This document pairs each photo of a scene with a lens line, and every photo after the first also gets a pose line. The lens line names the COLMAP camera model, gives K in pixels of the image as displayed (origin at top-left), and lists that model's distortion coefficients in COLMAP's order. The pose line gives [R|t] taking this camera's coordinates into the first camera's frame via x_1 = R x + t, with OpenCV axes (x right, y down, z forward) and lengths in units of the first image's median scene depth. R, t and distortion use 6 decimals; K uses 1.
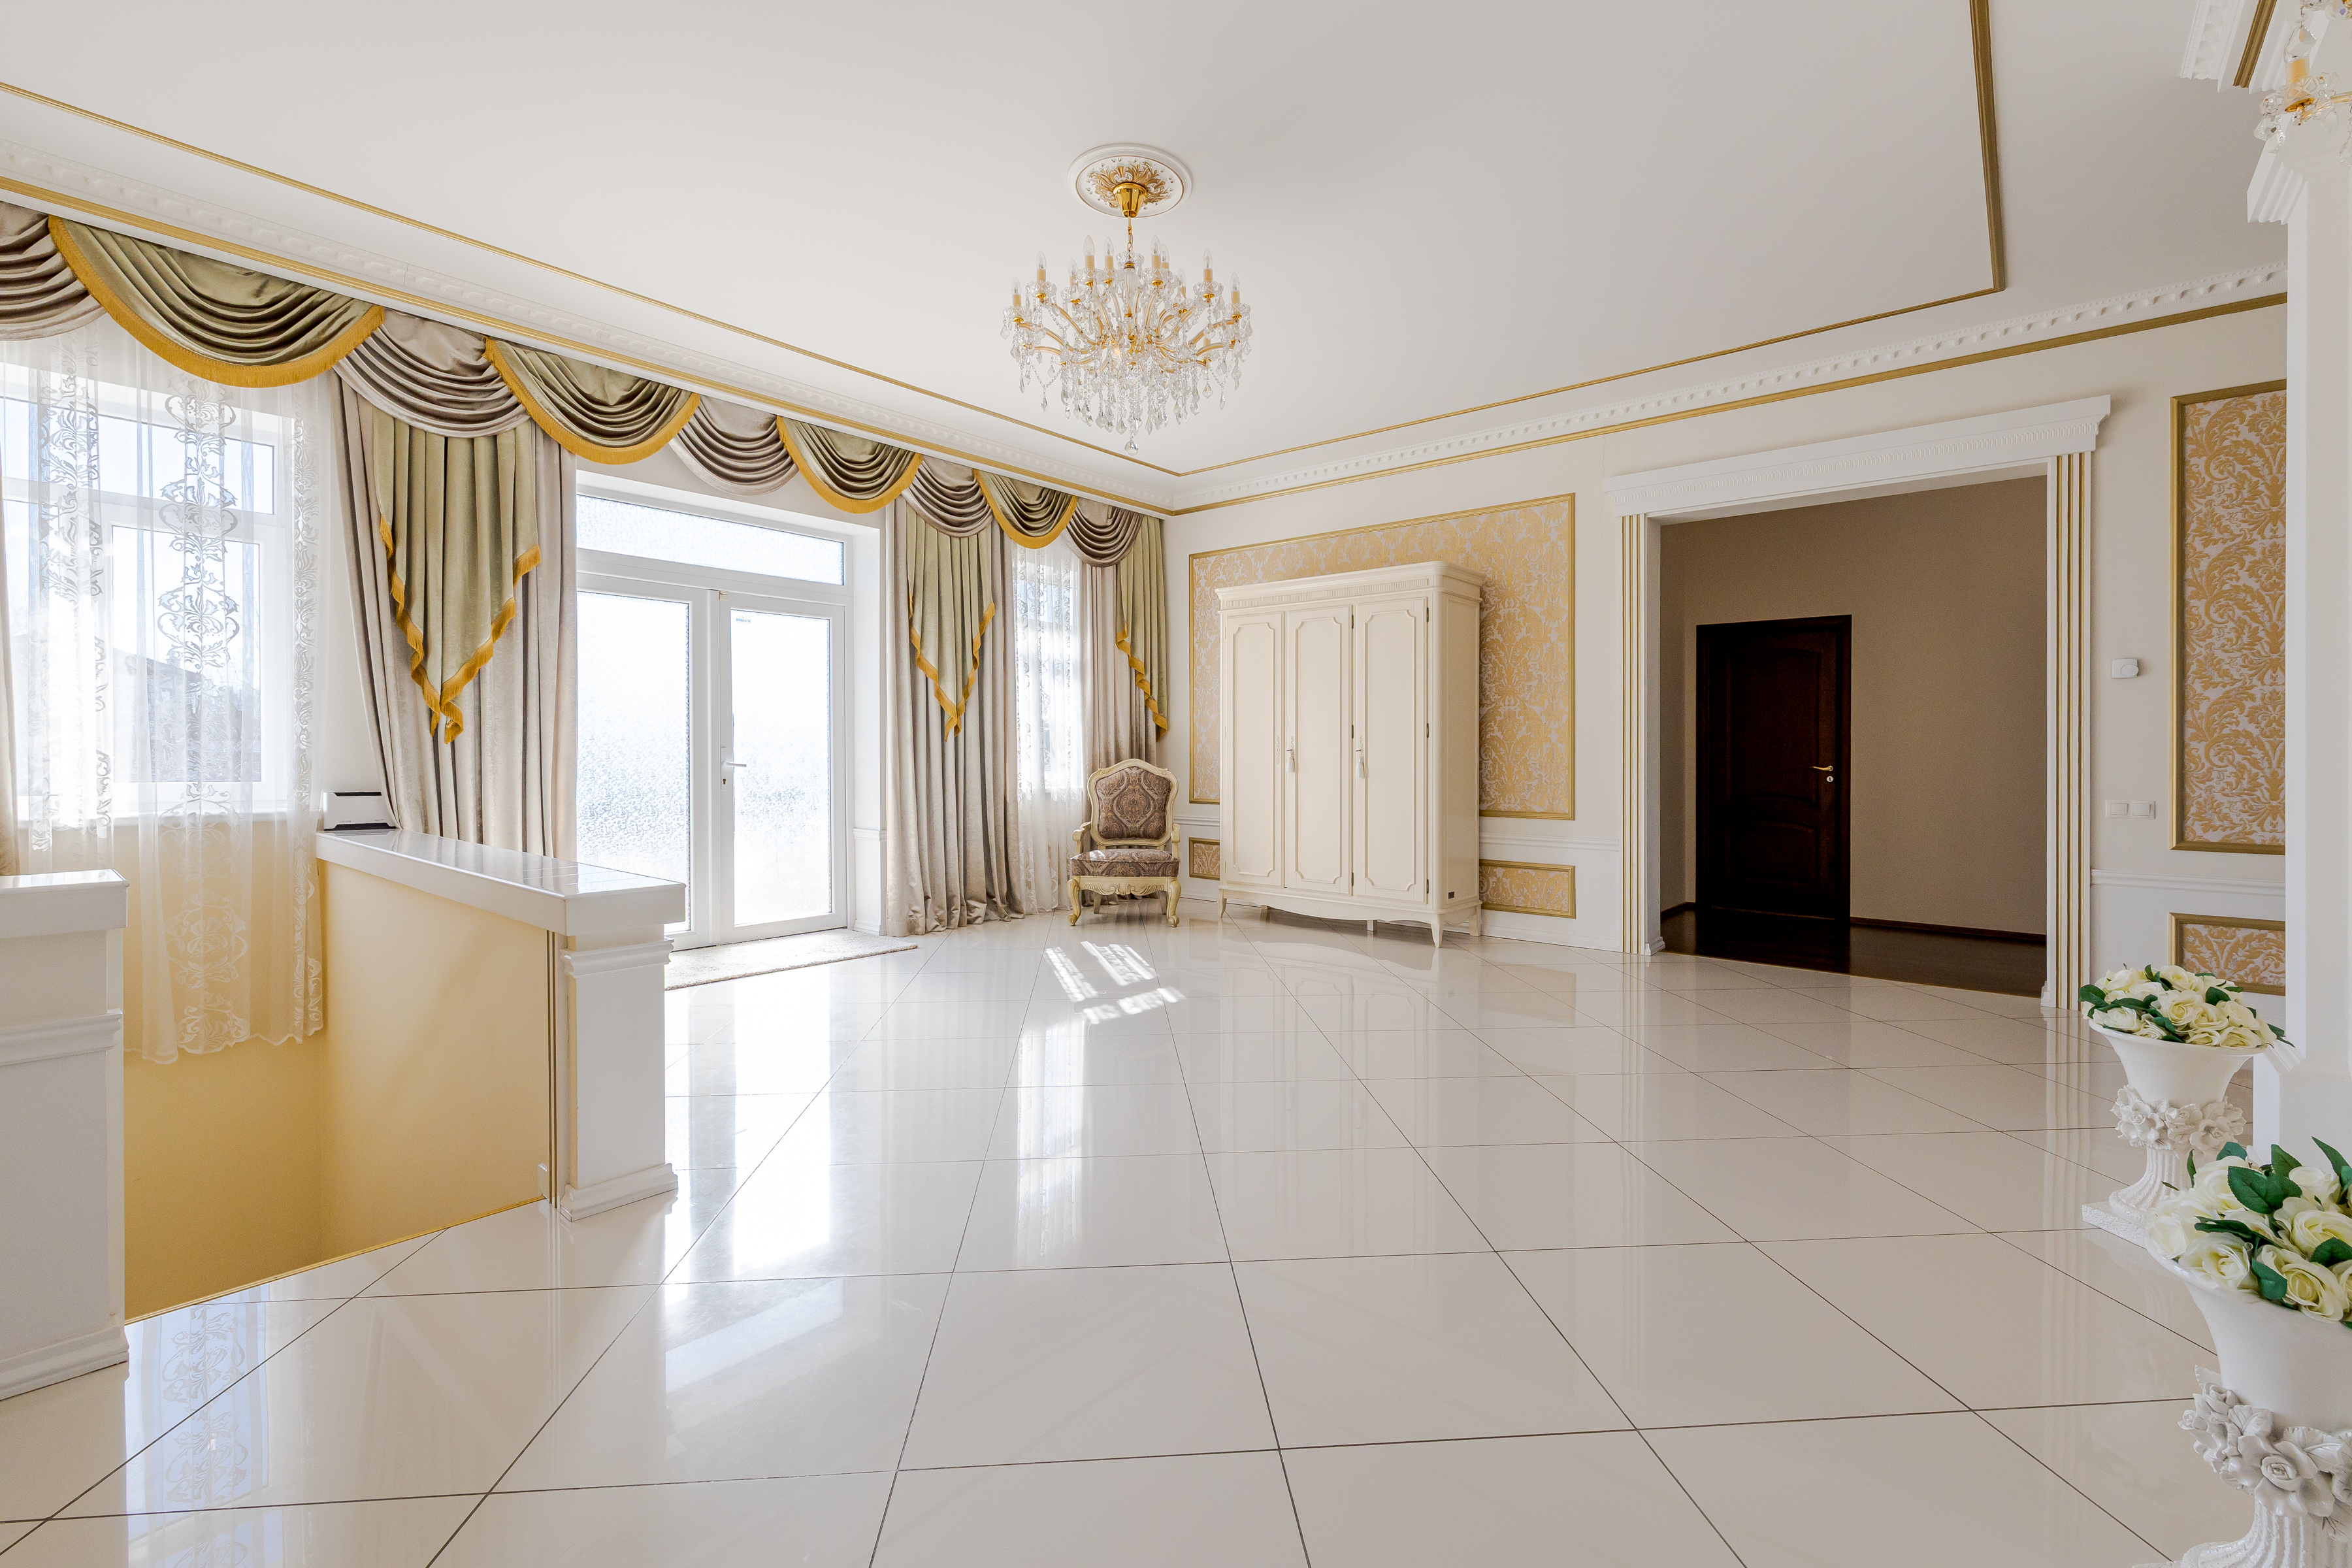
lens RADIAL K [[1020.9, 0, 1175.9], [0, 1020.9, 765.0], [0, 0, 1]] dist [0.000065, 0.001347]
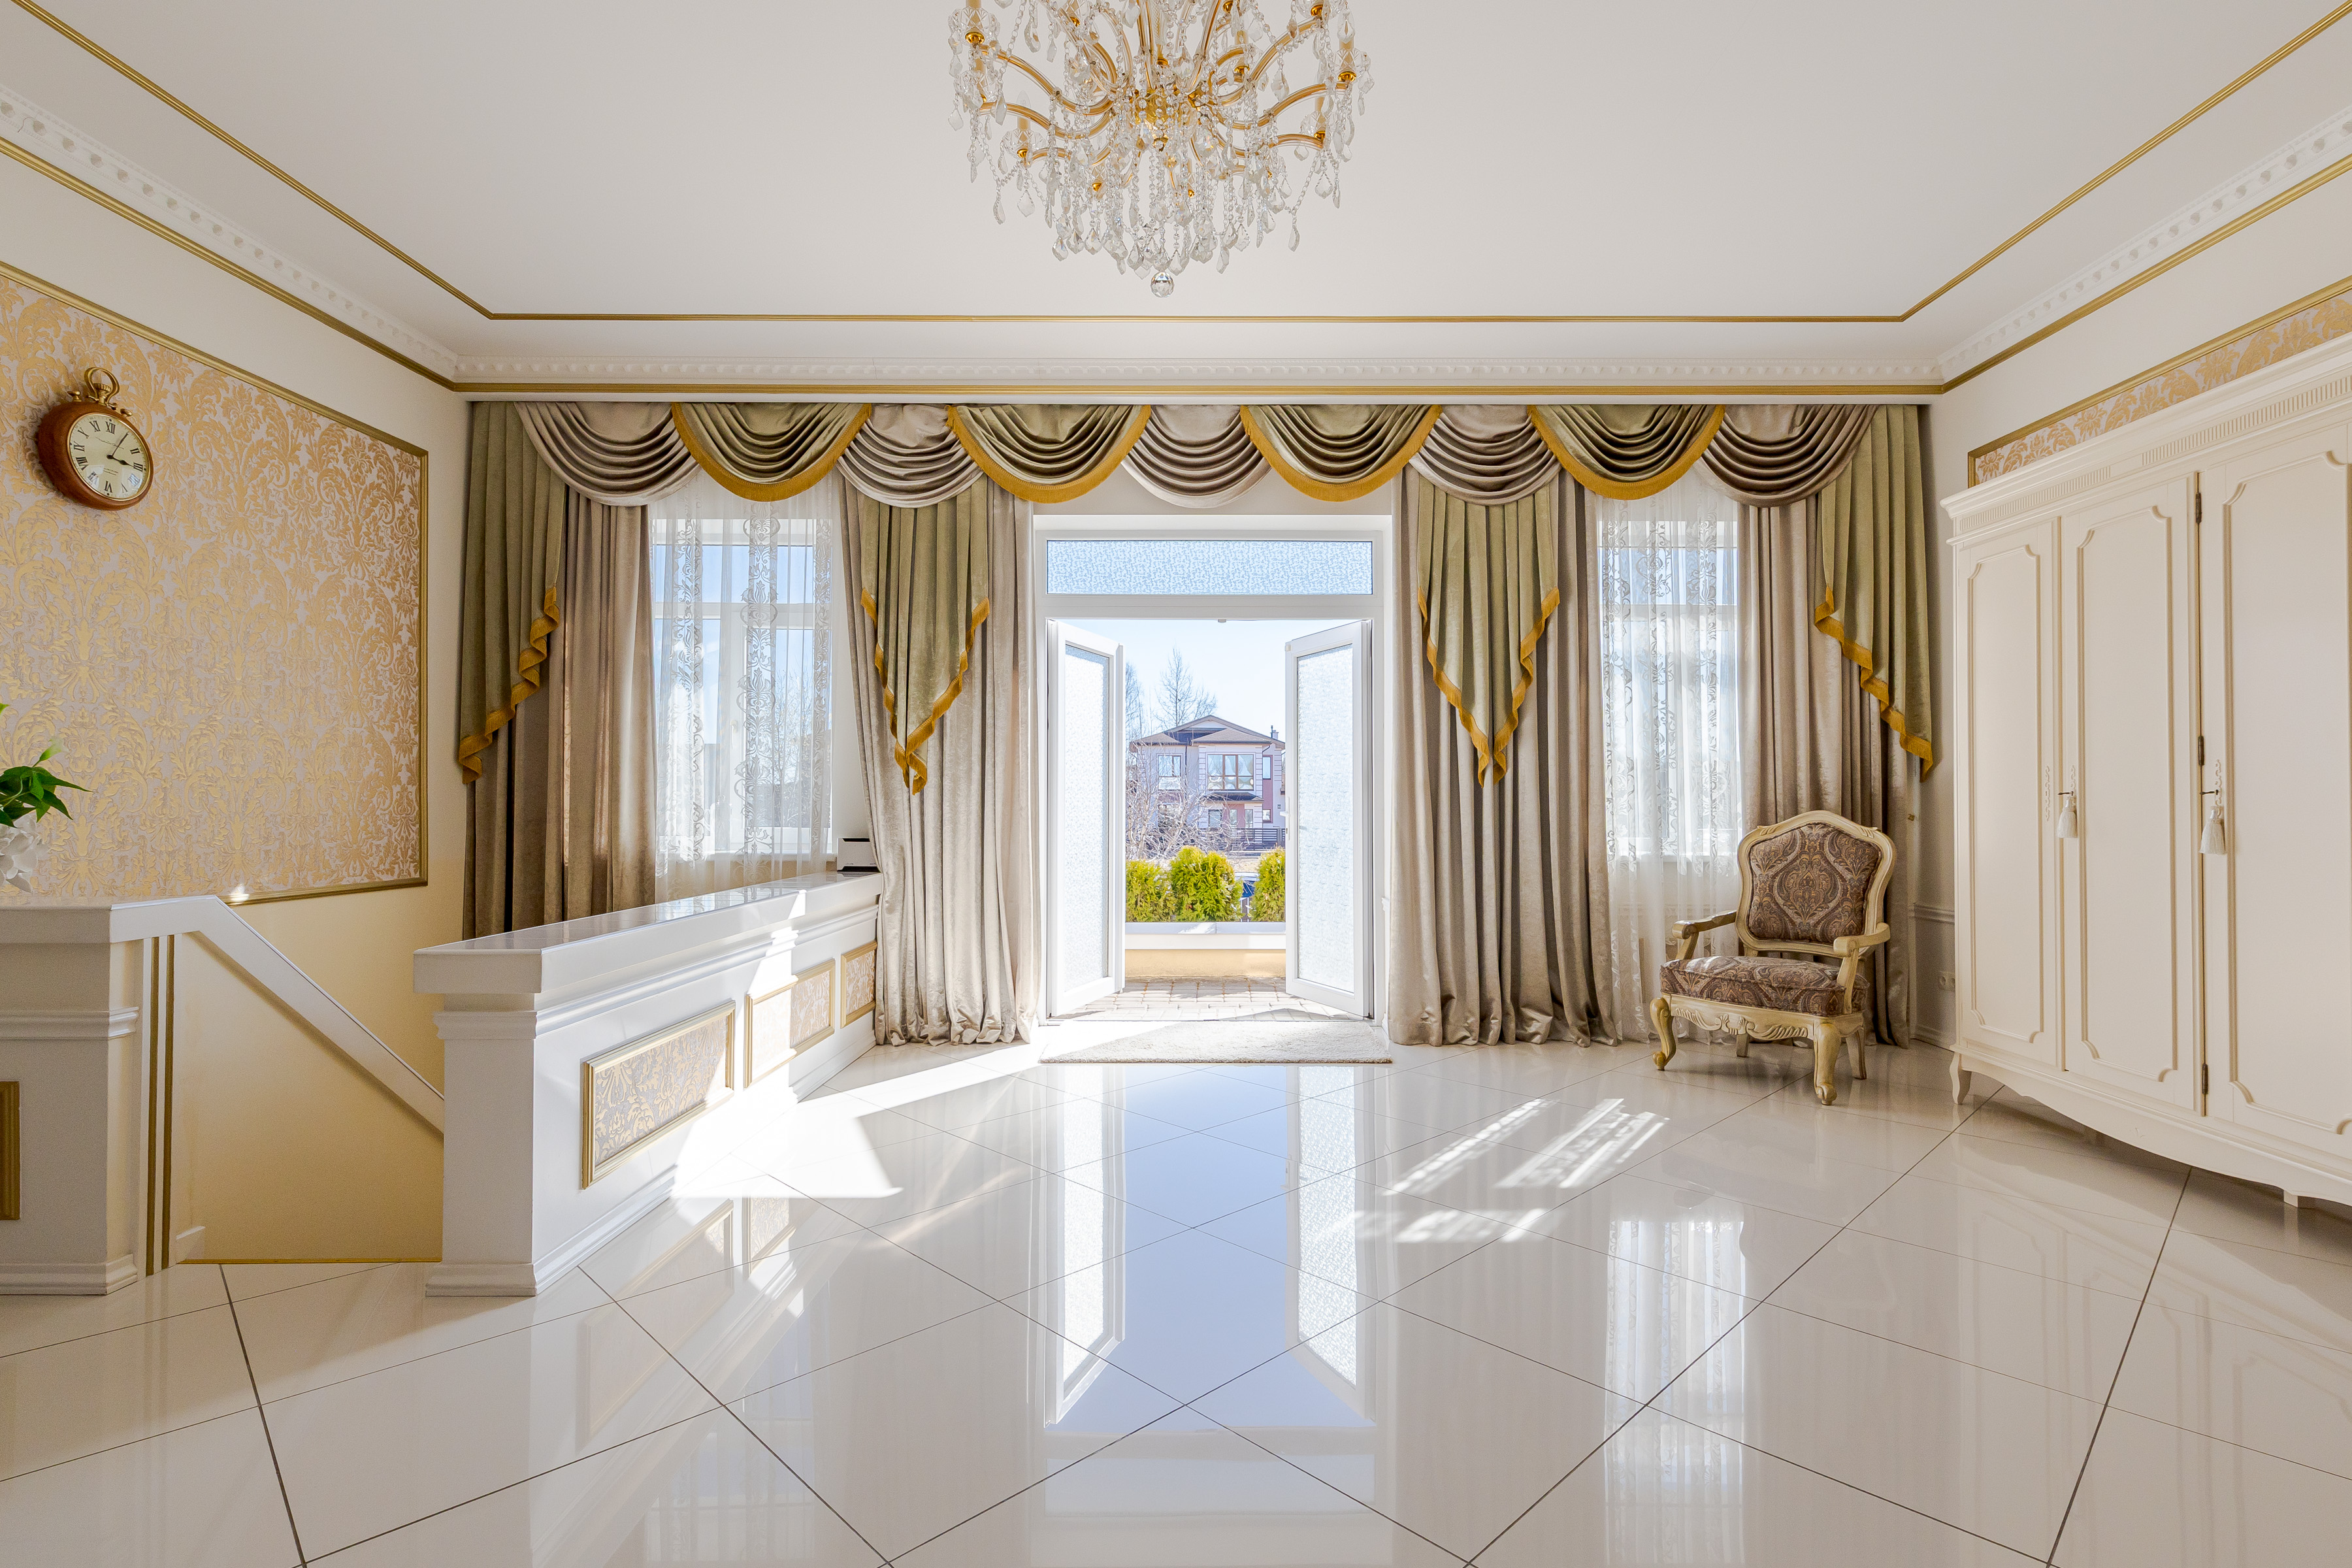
lens RADIAL K [[1131.9, 0, 1181.2], [0, 1131.9, 792.2], [0, 0, 1]] dist [0.011956, 0.000910]
pose [[0.646497, -0.008970, -0.762864, 0.254096], [-0.006634, 0.999827, -0.017379, -0.003146], [0.762887, 0.016297, 0.646326, 0.306800]]
